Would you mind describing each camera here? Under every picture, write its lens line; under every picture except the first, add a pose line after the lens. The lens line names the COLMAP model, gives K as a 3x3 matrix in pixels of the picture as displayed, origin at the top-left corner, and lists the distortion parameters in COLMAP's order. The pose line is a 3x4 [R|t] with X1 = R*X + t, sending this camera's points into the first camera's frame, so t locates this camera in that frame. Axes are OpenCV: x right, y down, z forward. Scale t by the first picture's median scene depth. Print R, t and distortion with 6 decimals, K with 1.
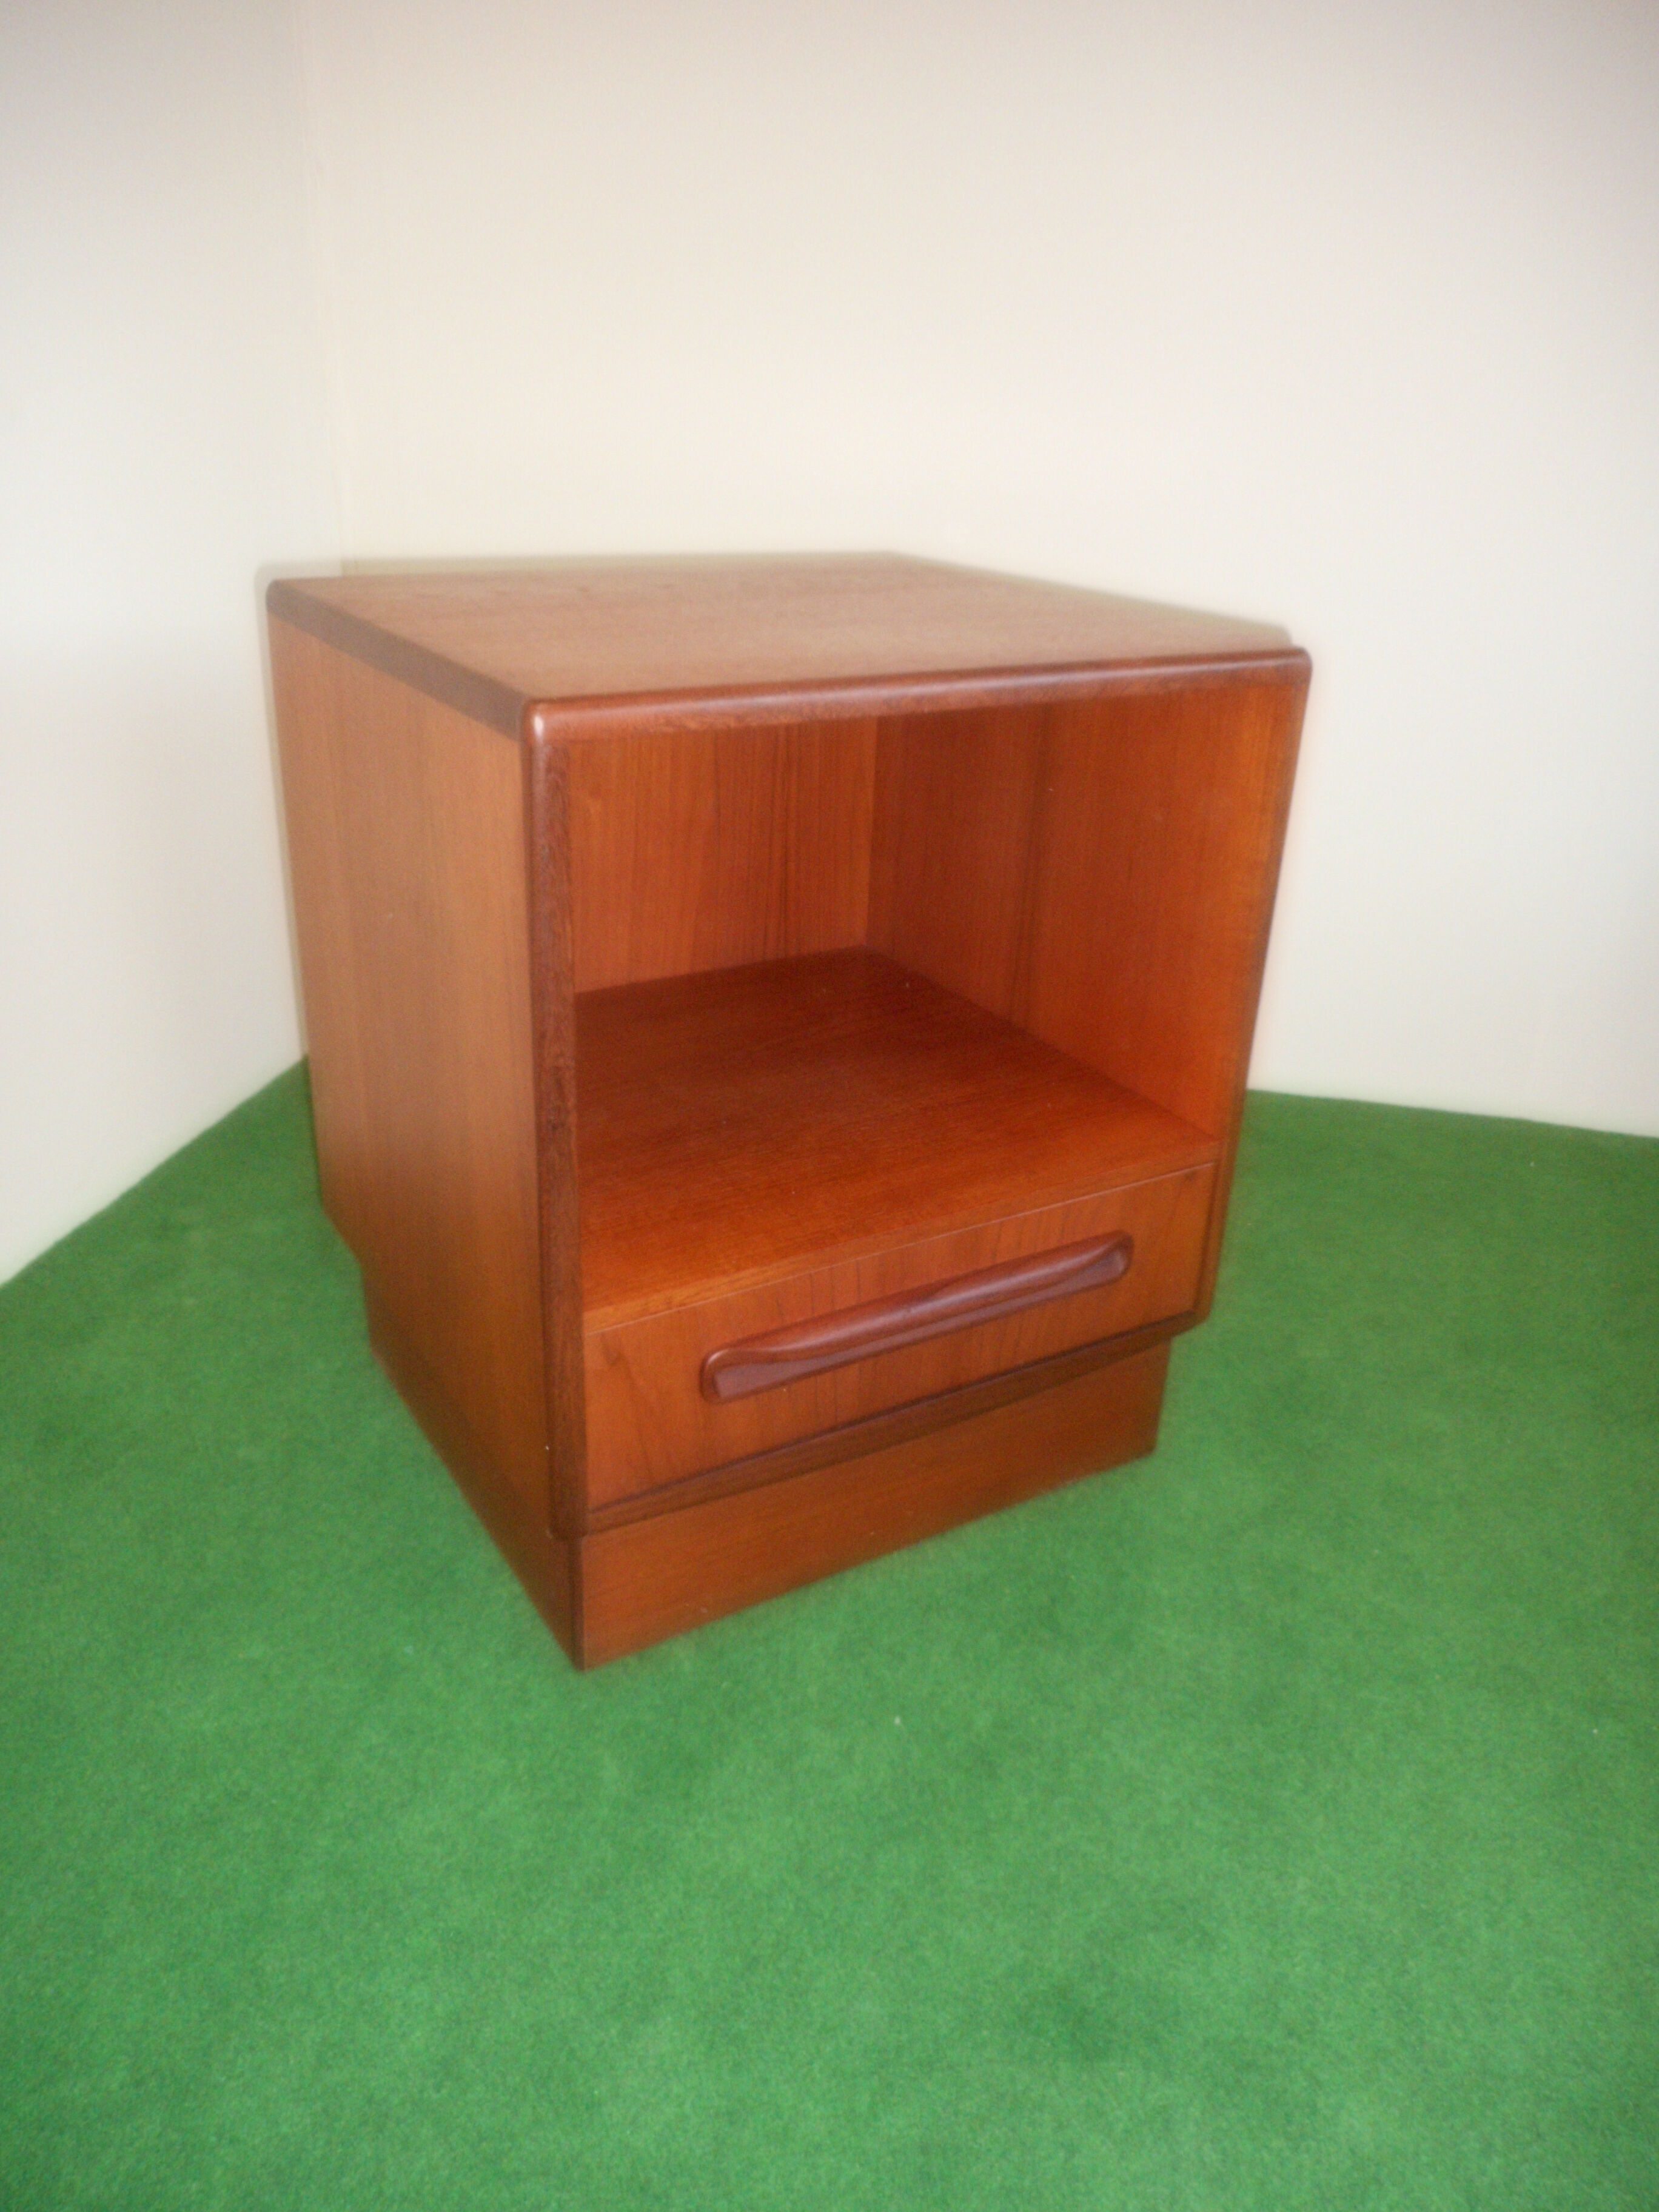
lens RADIAL K [[1645.0, 0, 827.5], [0, 1645.0, 1110.0], [0, 0, 1]] dist [-0.003370, 0.002807]
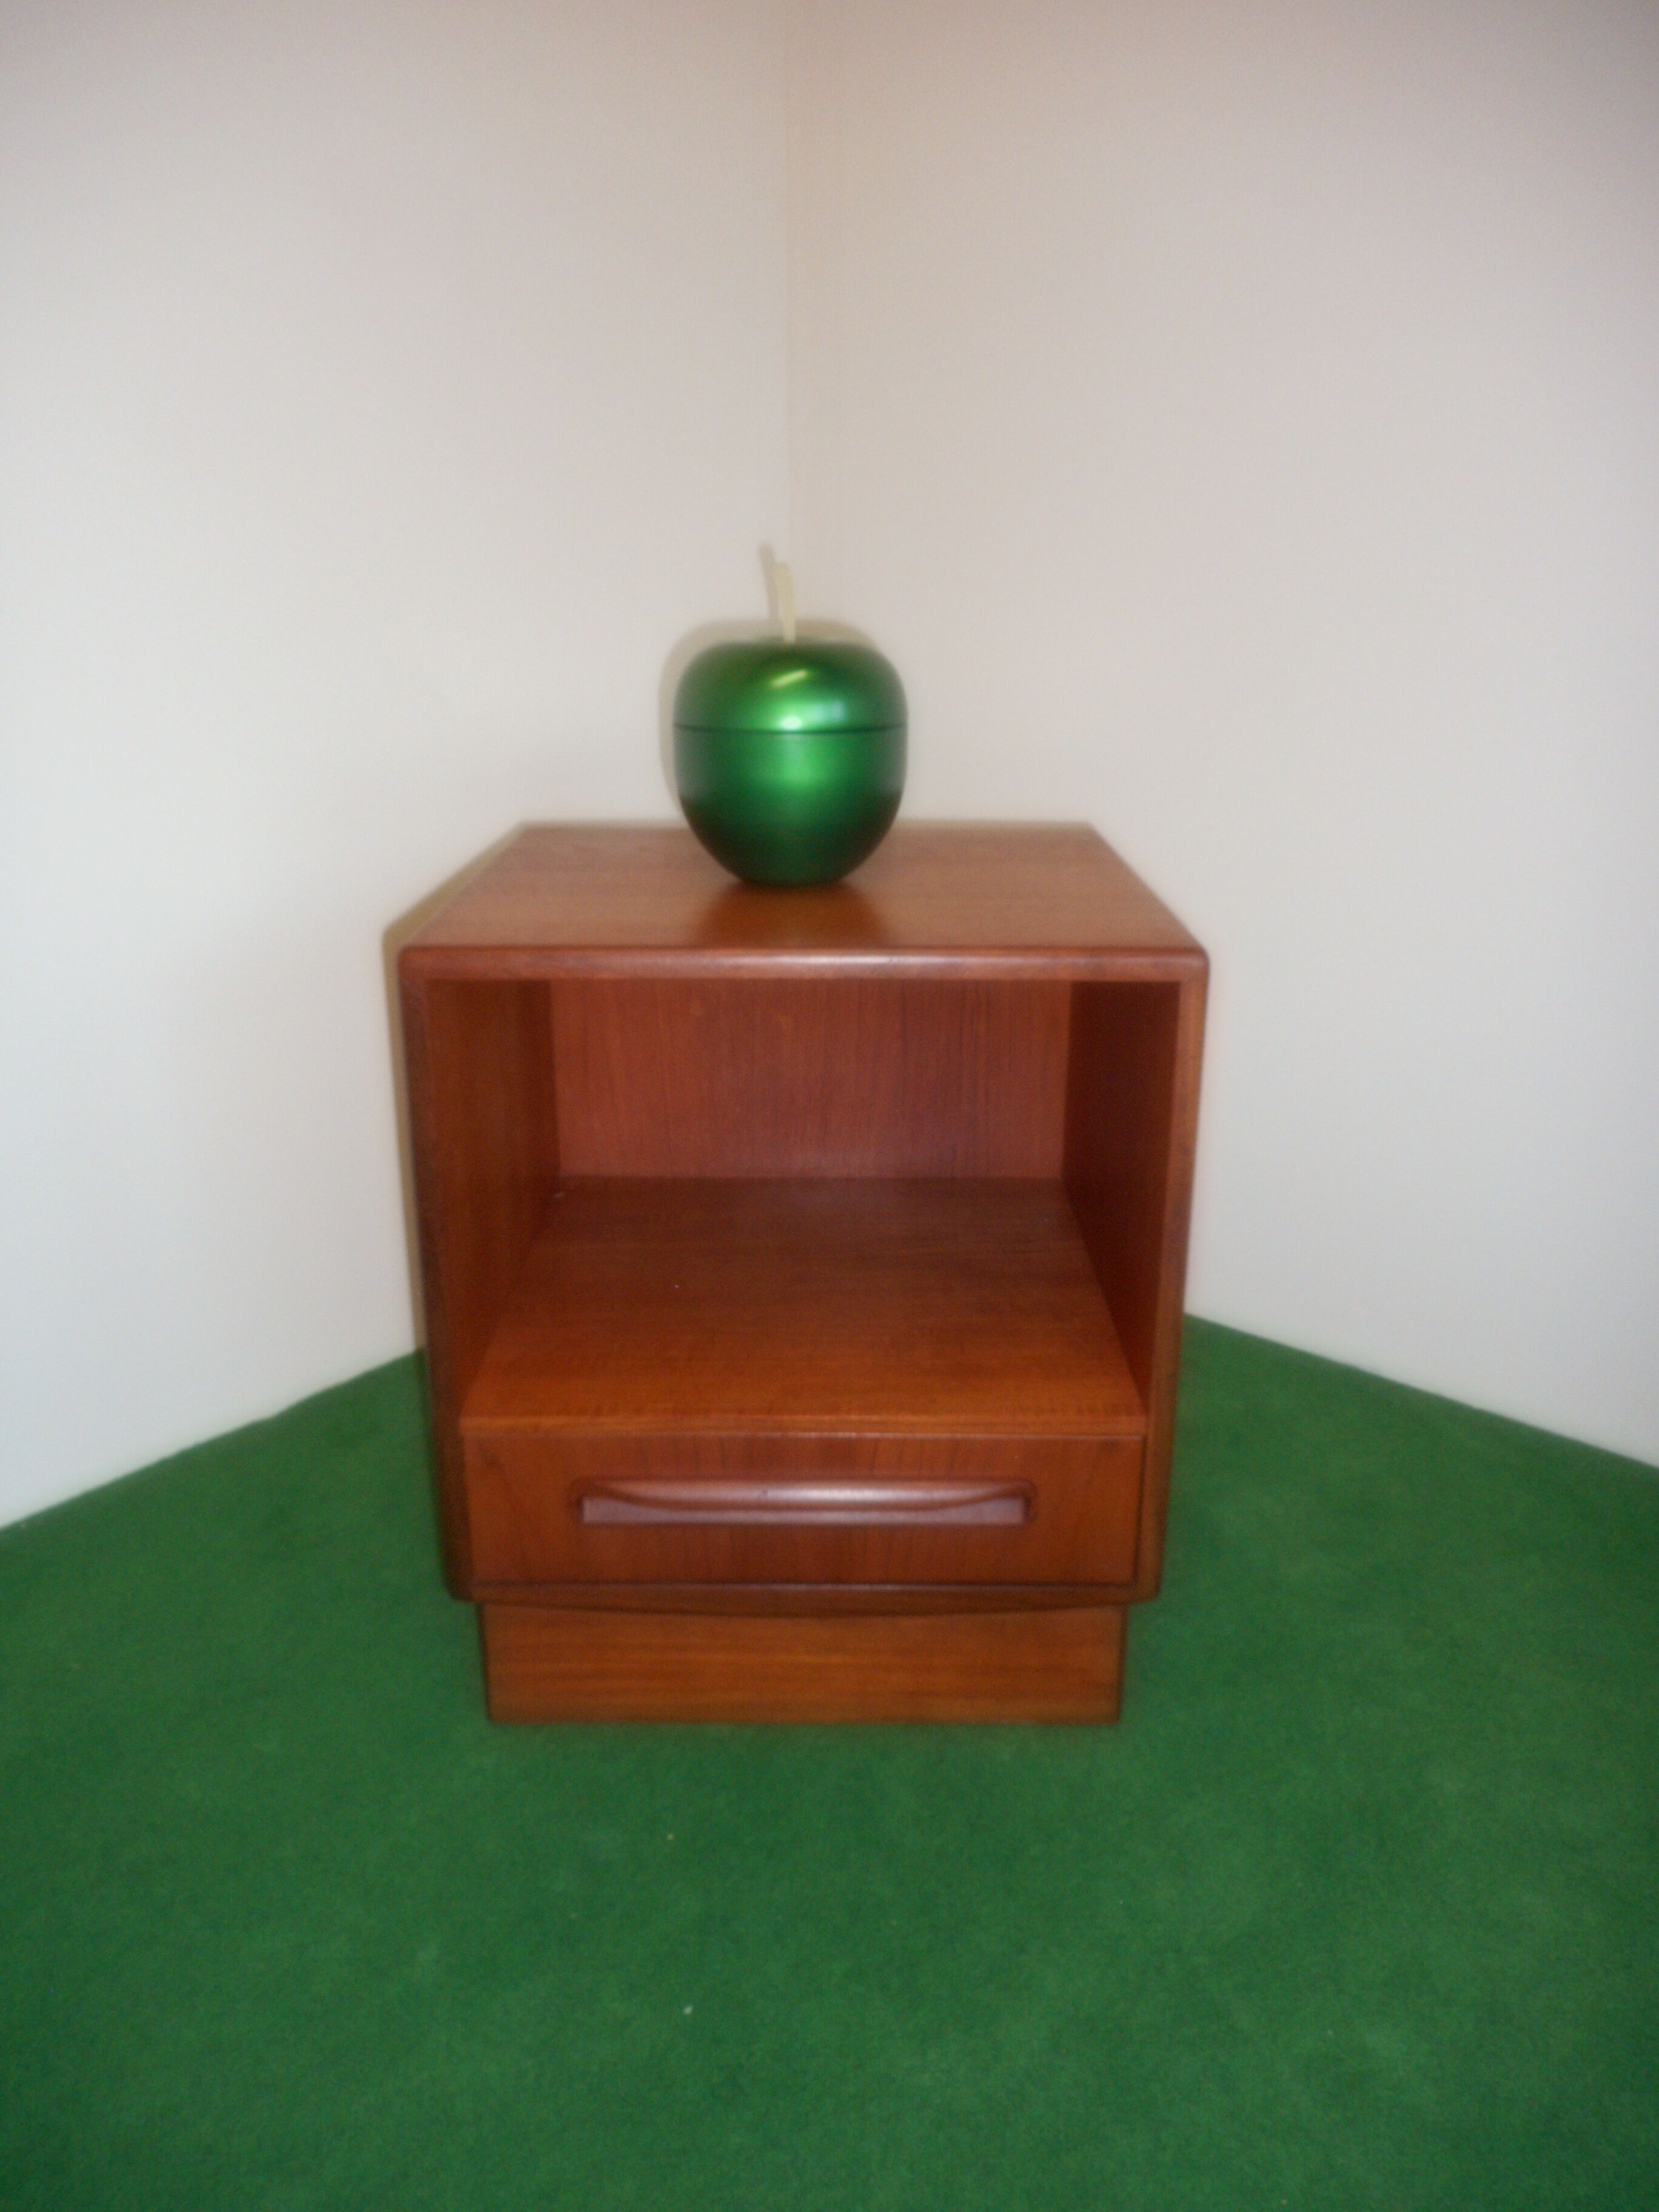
lens RADIAL K [[1642.6, 0, 829.5], [0, 1642.6, 1106.0], [0, 0, 1]] dist [-0.005242, -0.004376]
pose [[0.853435, 0.135414, -0.503300, 0.588952], [-0.190603, 0.979858, -0.059569, -0.074951], [0.485096, 0.146769, 0.862056, 0.016086]]
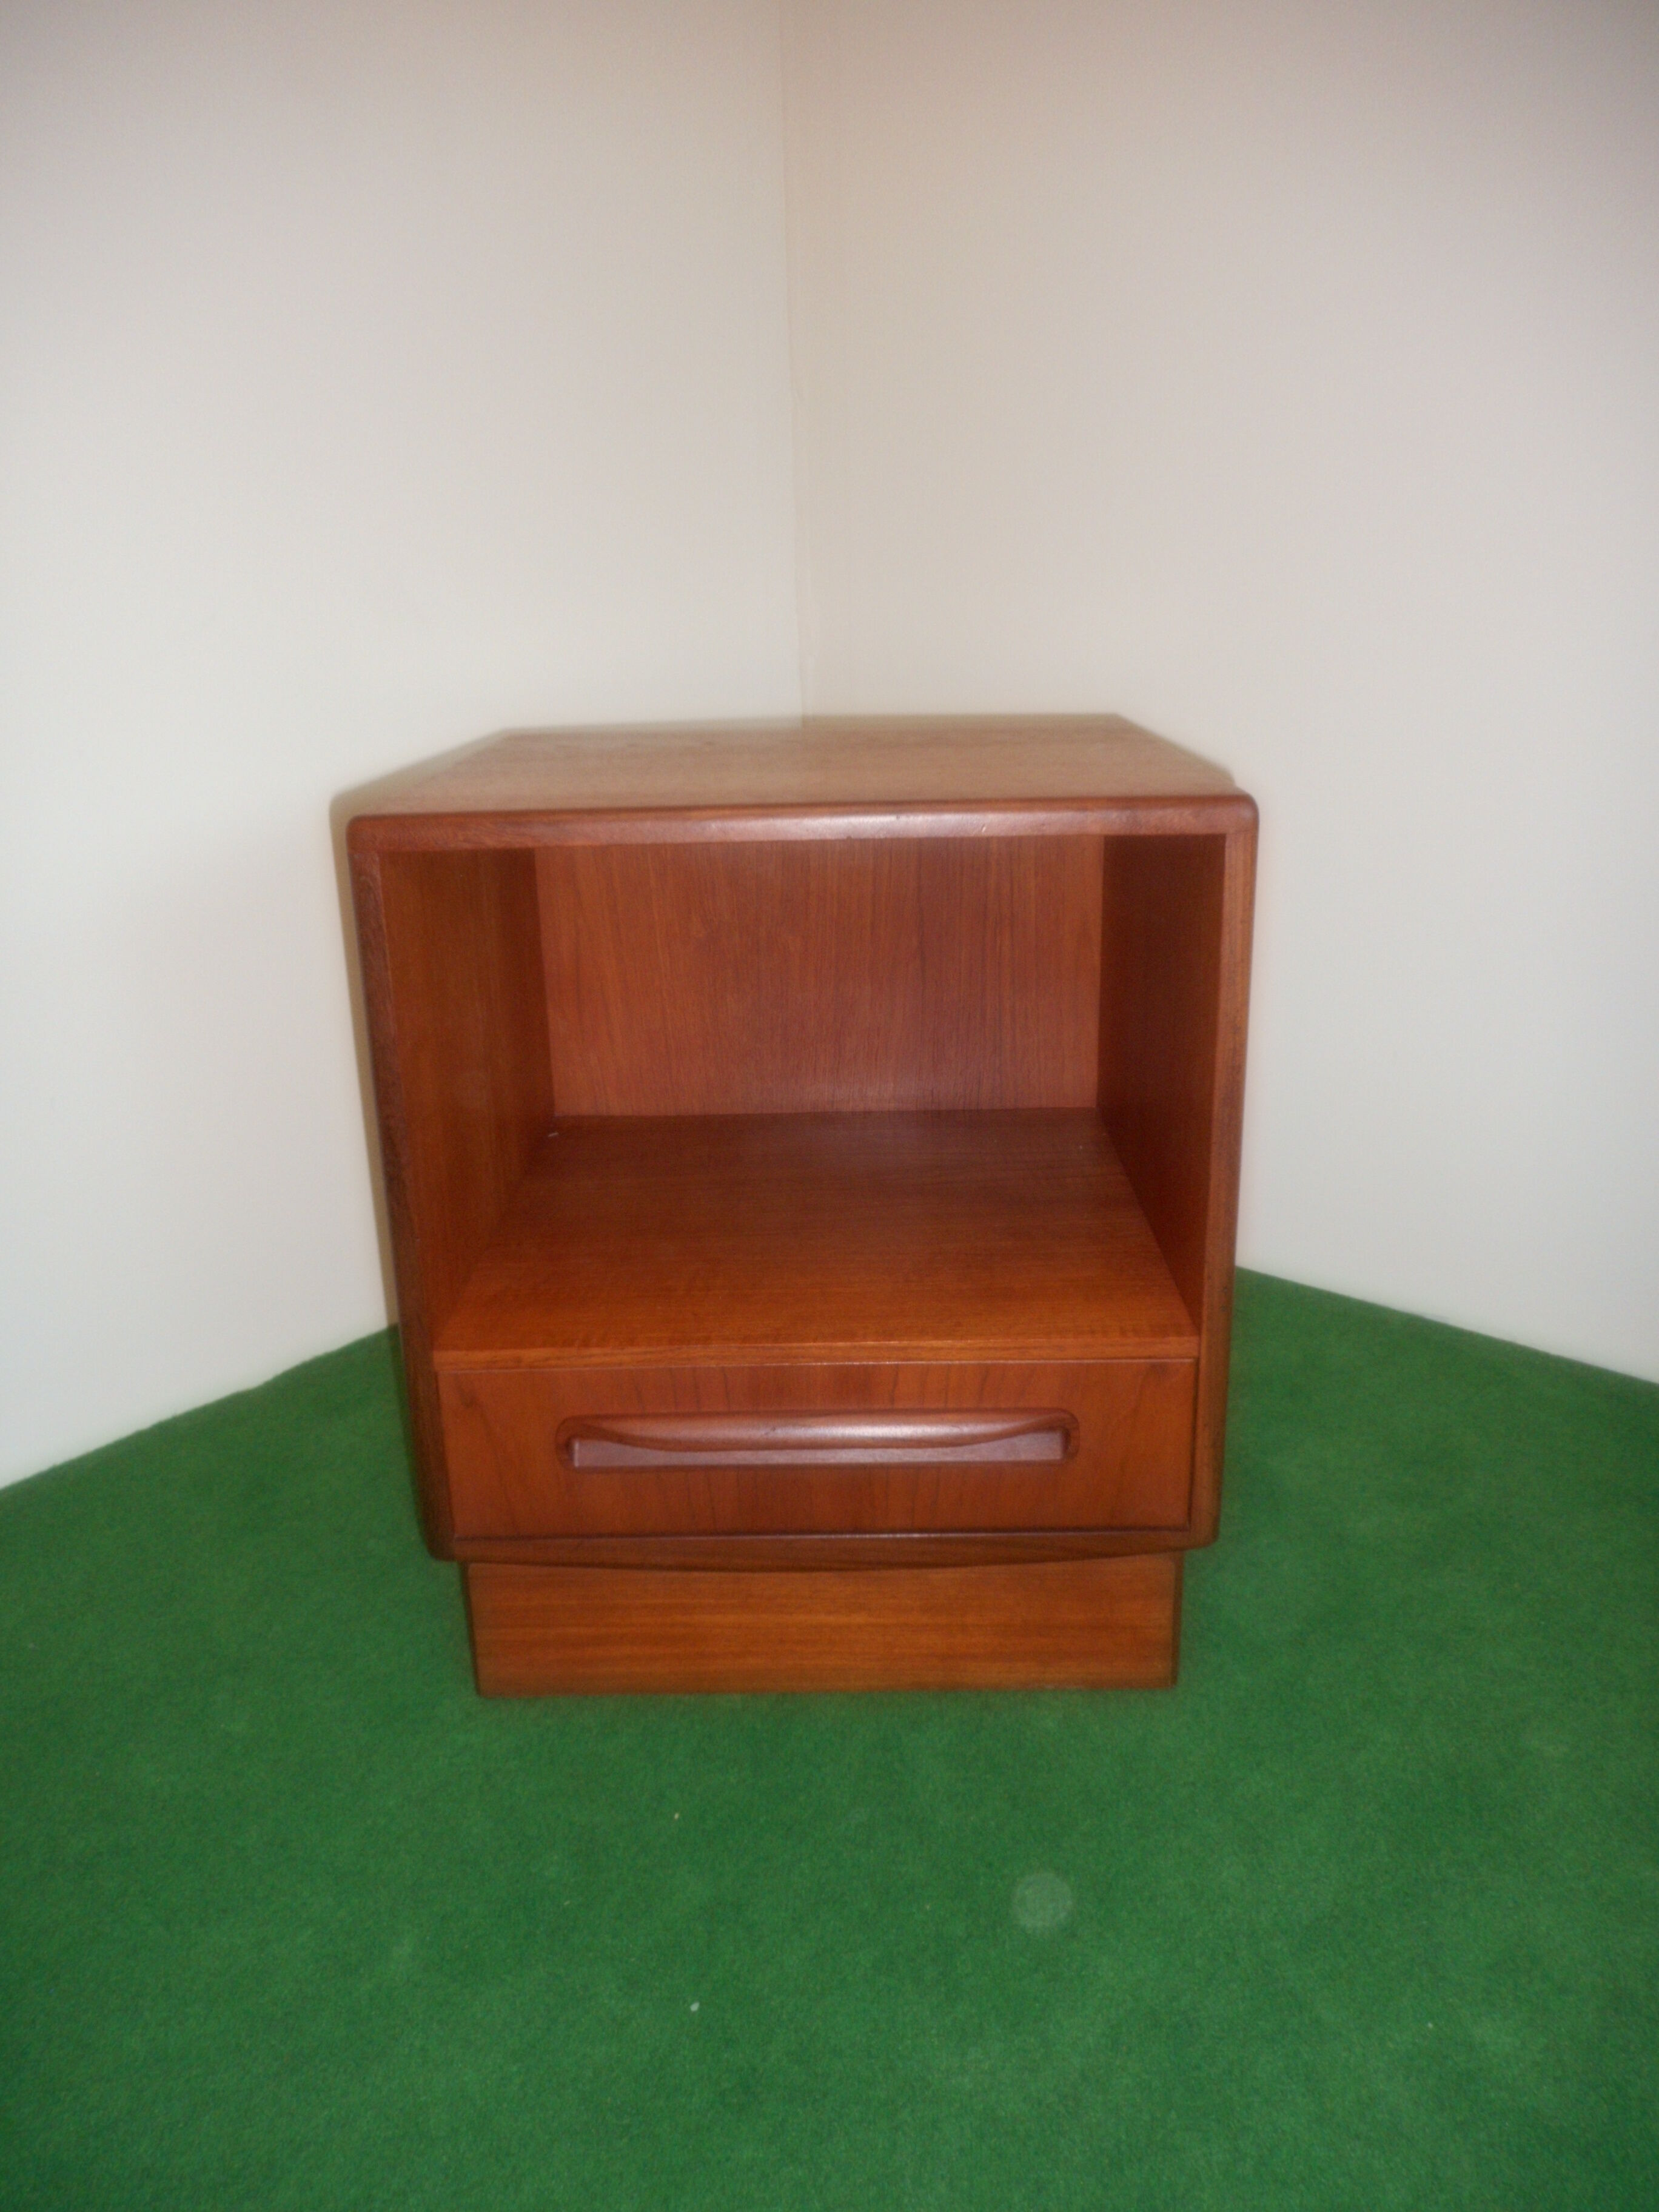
lens RADIAL K [[1645.0, 0, 827.5], [0, 1645.0, 1110.0], [0, 0, 1]] dist [-0.003370, 0.002807]
pose [[0.845347, 0.110579, -0.522648, 0.557266], [-0.169644, 0.983269, -0.066352, -0.008730], [0.506566, 0.144755, 0.849963, 0.126738]]
